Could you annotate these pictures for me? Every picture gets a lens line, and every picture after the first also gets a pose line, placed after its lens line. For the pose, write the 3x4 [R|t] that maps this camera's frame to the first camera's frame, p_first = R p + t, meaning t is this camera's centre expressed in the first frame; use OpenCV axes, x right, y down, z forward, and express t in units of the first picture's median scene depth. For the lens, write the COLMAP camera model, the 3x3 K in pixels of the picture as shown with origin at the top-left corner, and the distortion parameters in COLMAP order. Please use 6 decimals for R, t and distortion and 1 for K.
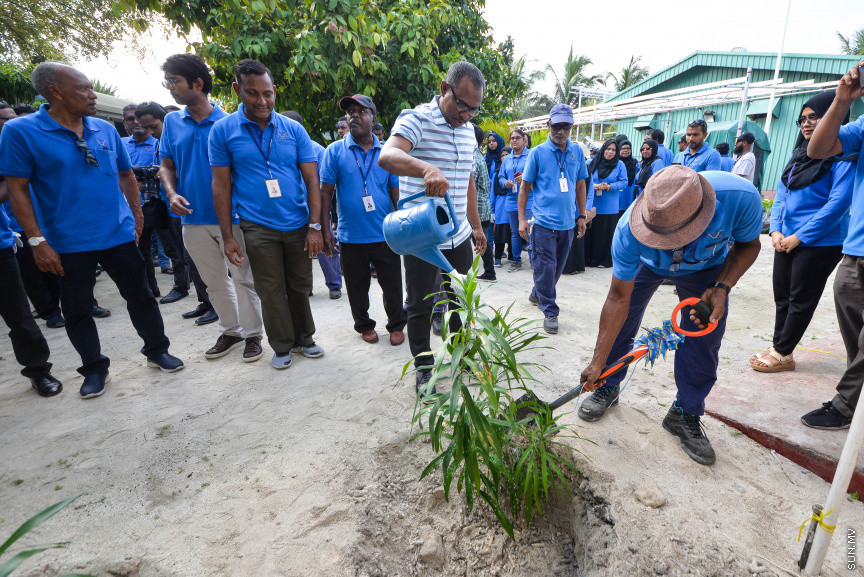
lens RADIAL K [[379.0, 0, 470.8], [0, 379.0, 305.0], [0, 0, 1]] dist [-0.019410, -0.003057]
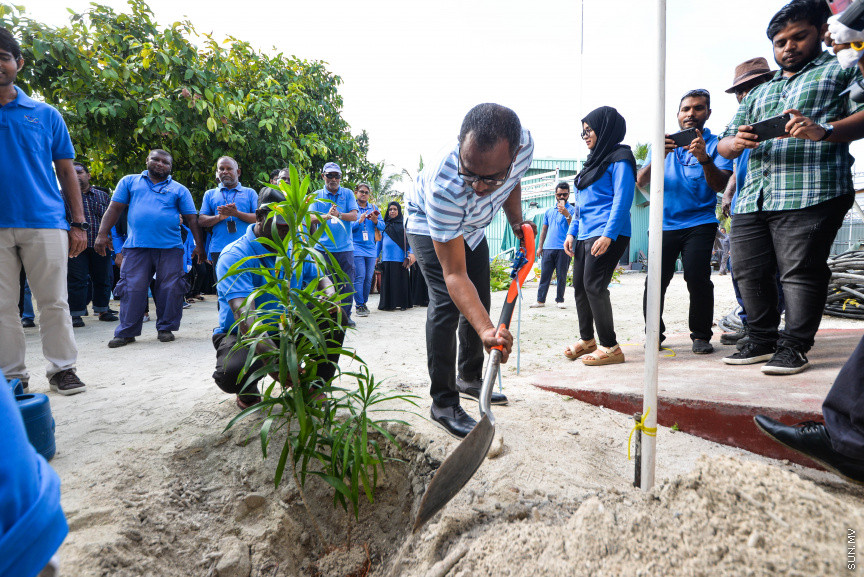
lens RADIAL K [[373.3, 0, 427.1], [0, 373.3, 296.4], [0, 0, 1]] dist [-0.027316, -0.002168]
pose [[0.972814, -0.025105, 0.230221, 0.038312], [0.077941, 0.971607, -0.223394, 0.096302], [-0.218076, 0.235265, 0.947150, 0.021359]]
